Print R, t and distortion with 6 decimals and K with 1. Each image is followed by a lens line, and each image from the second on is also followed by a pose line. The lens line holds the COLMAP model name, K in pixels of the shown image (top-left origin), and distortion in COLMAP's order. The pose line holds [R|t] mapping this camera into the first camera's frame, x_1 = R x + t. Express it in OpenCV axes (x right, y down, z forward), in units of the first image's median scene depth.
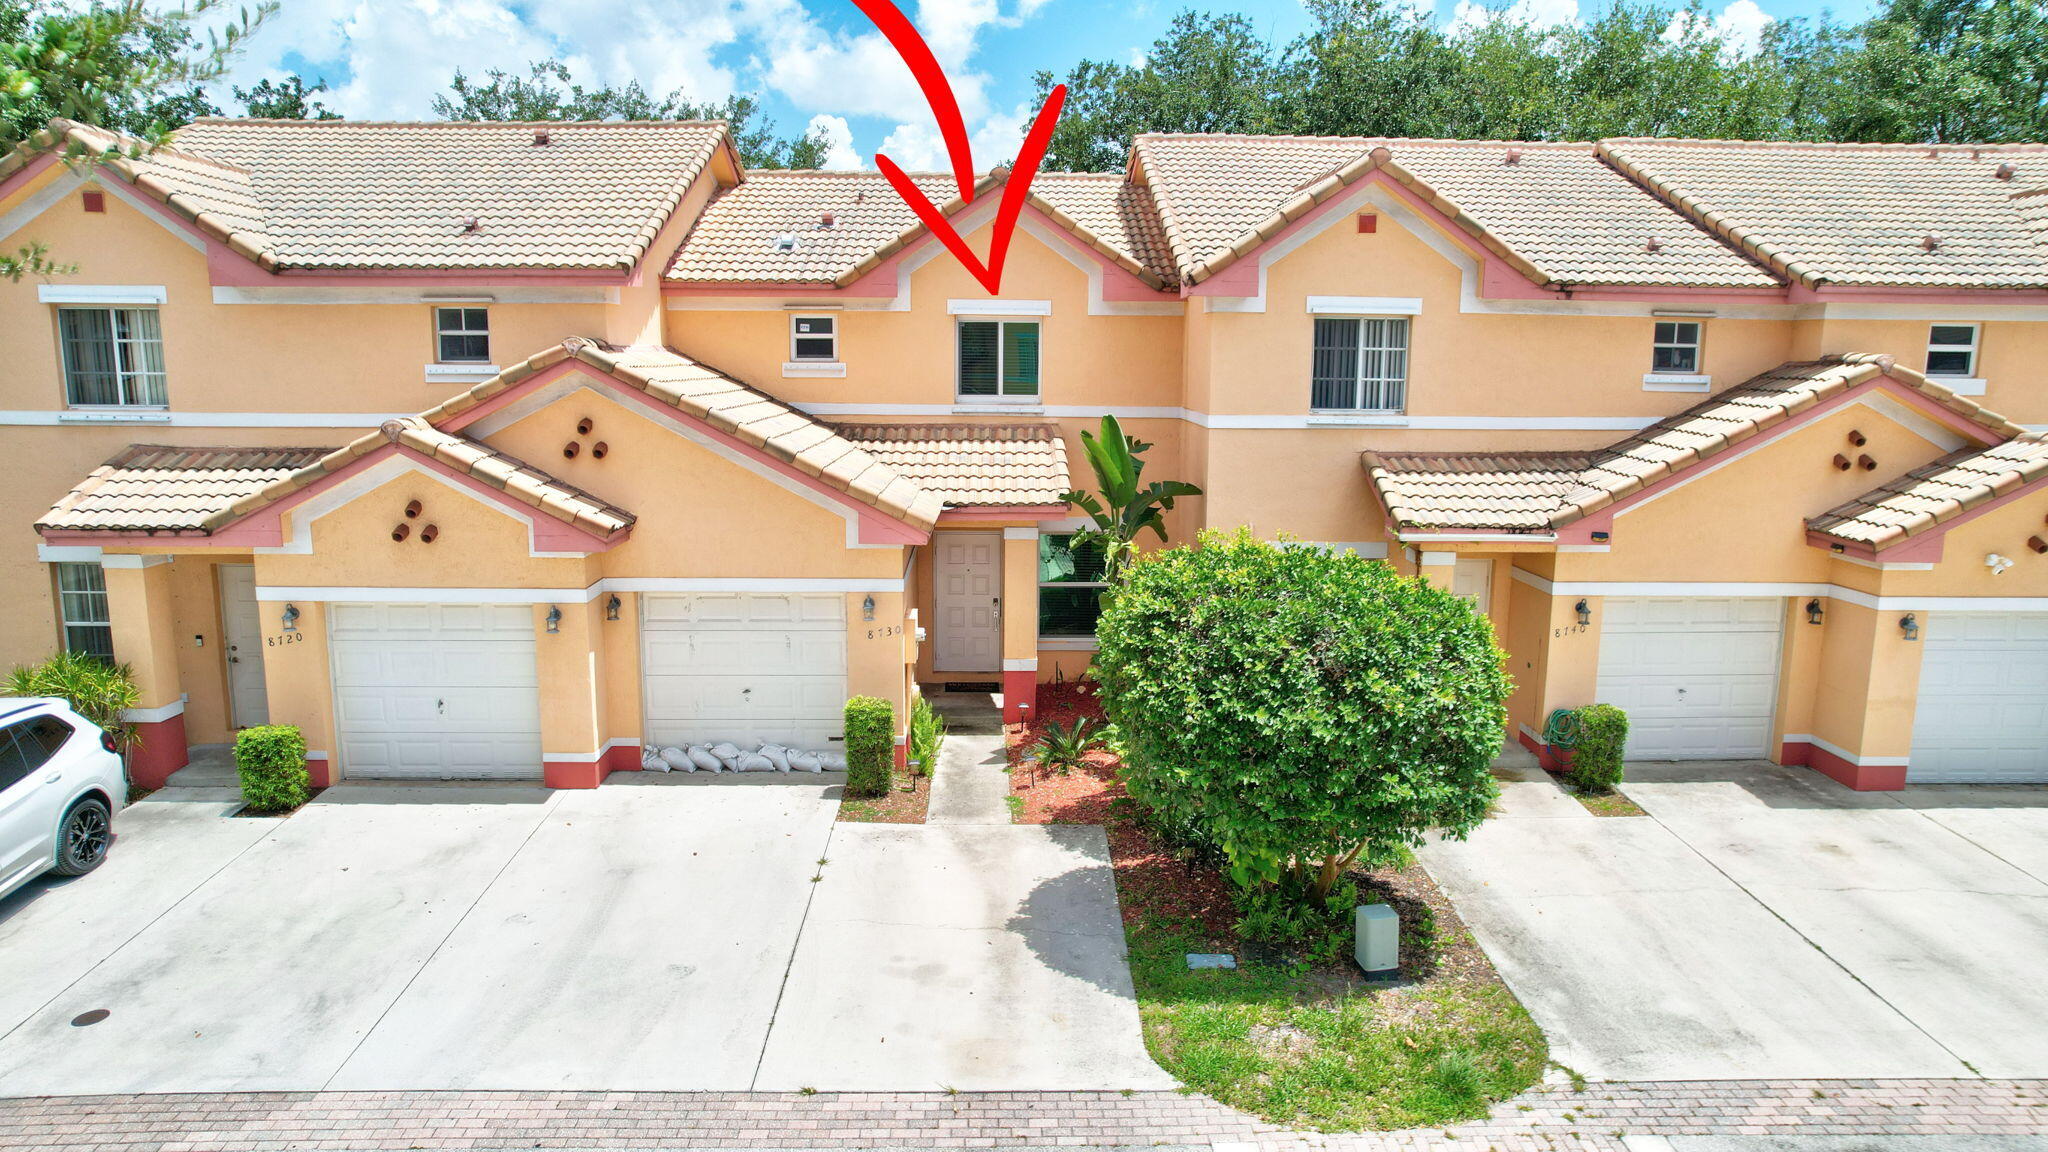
lens RADIAL K [[1297.7, 0, 1029.6], [0, 1297.7, 602.3], [0, 0, 1]] dist [-0.062492, 0.042964]
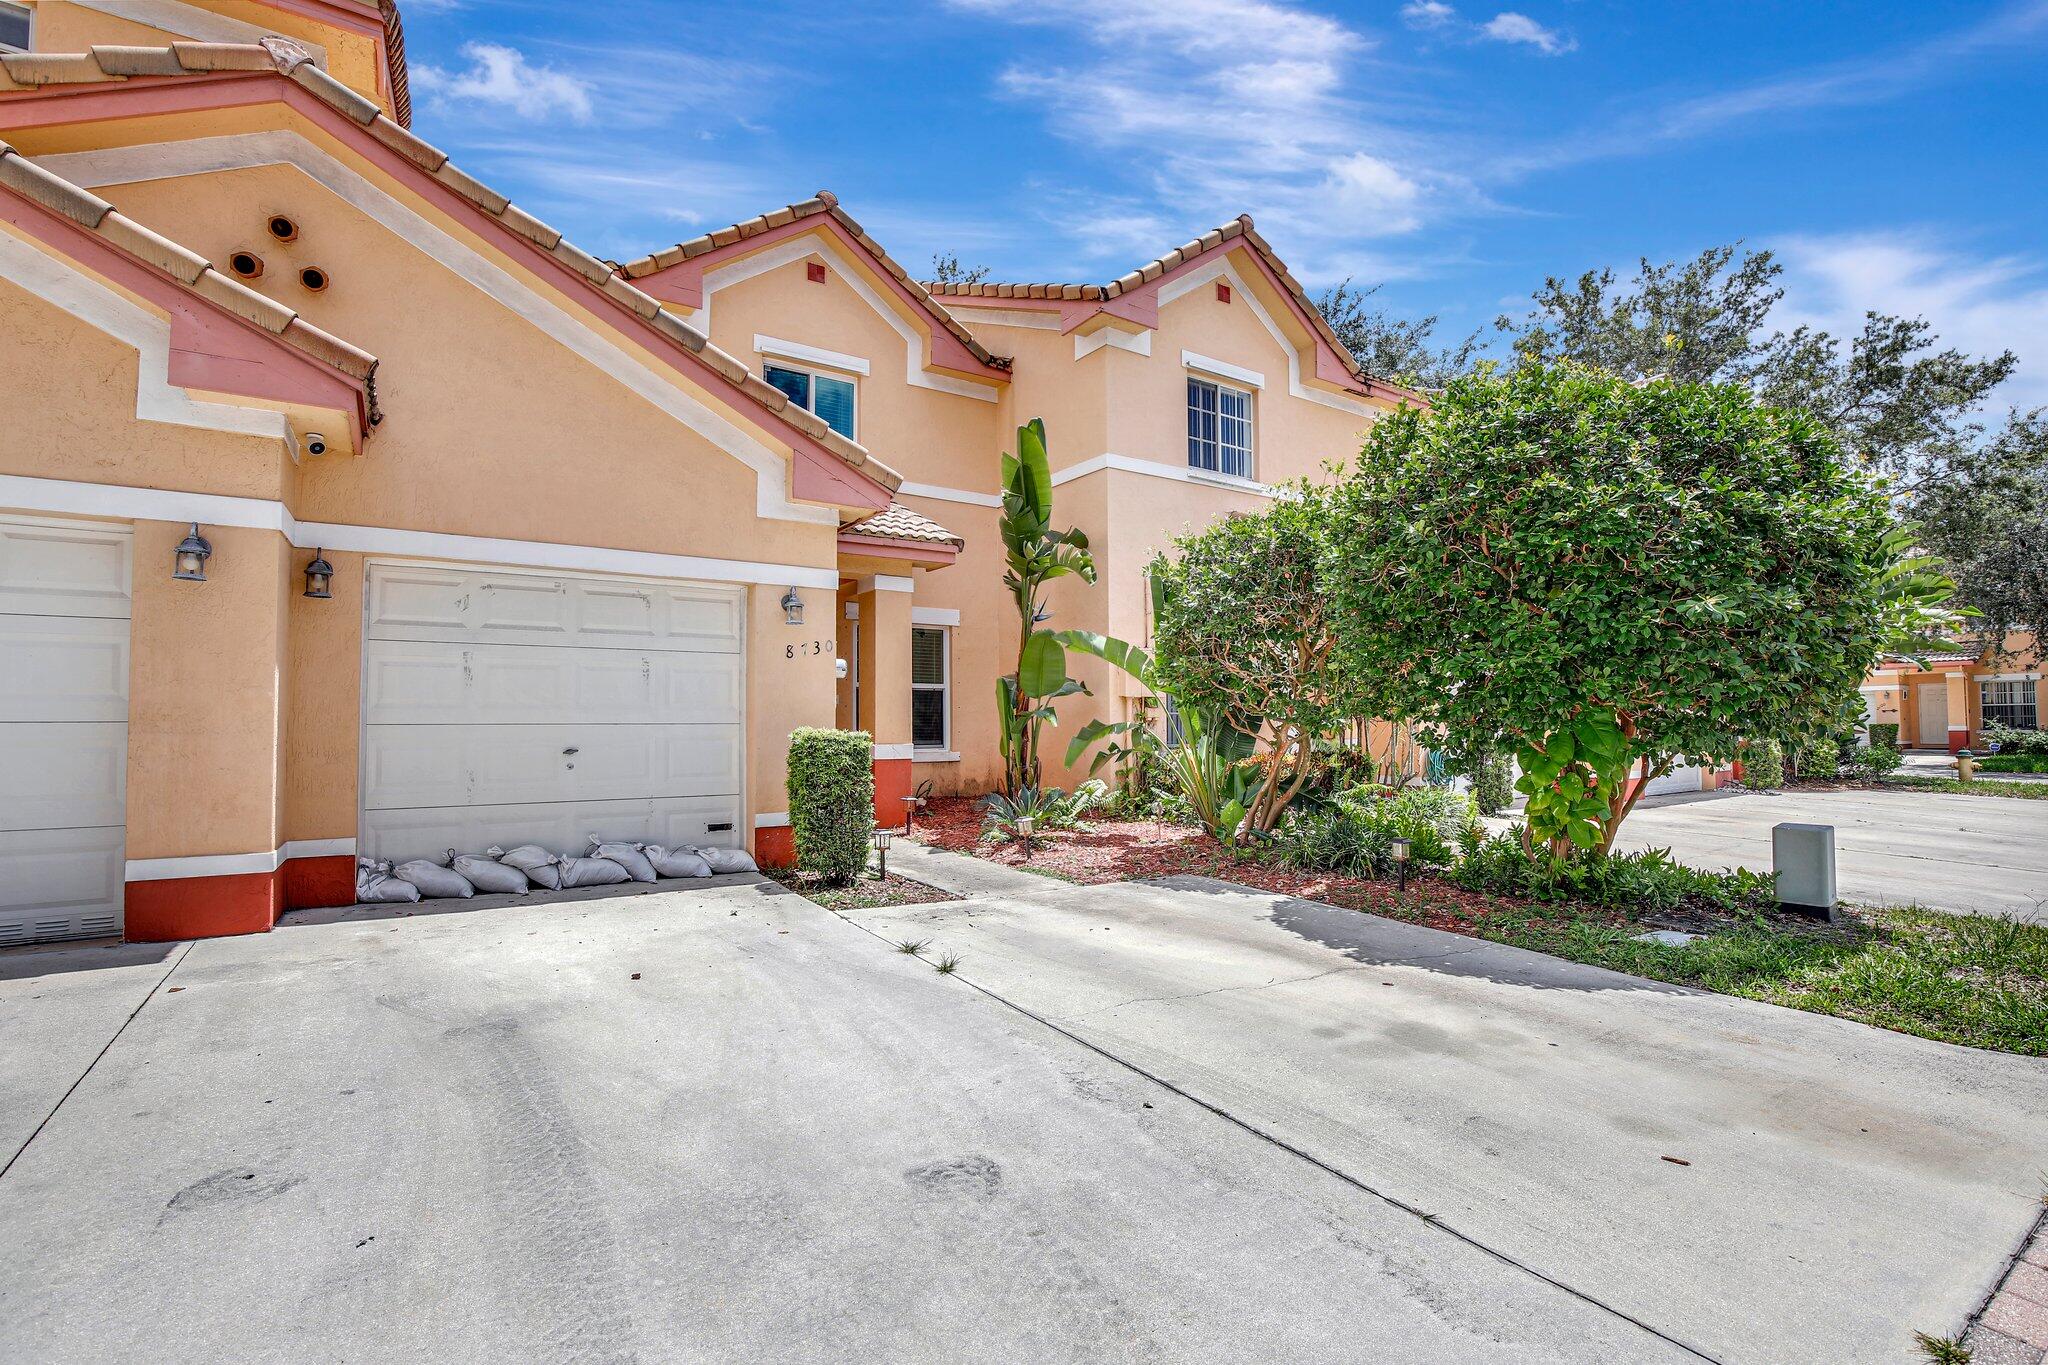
lens RADIAL K [[946.7, 0, 1049.0], [0, 946.7, 687.2], [0, 0, 1]] dist [-0.026629, 0.000853]
pose [[0.847734, 0.005427, 0.530393, -0.271706], [0.113901, 0.974758, -0.192023, 0.153429], [-0.518048, 0.223196, 0.825718, 0.548509]]
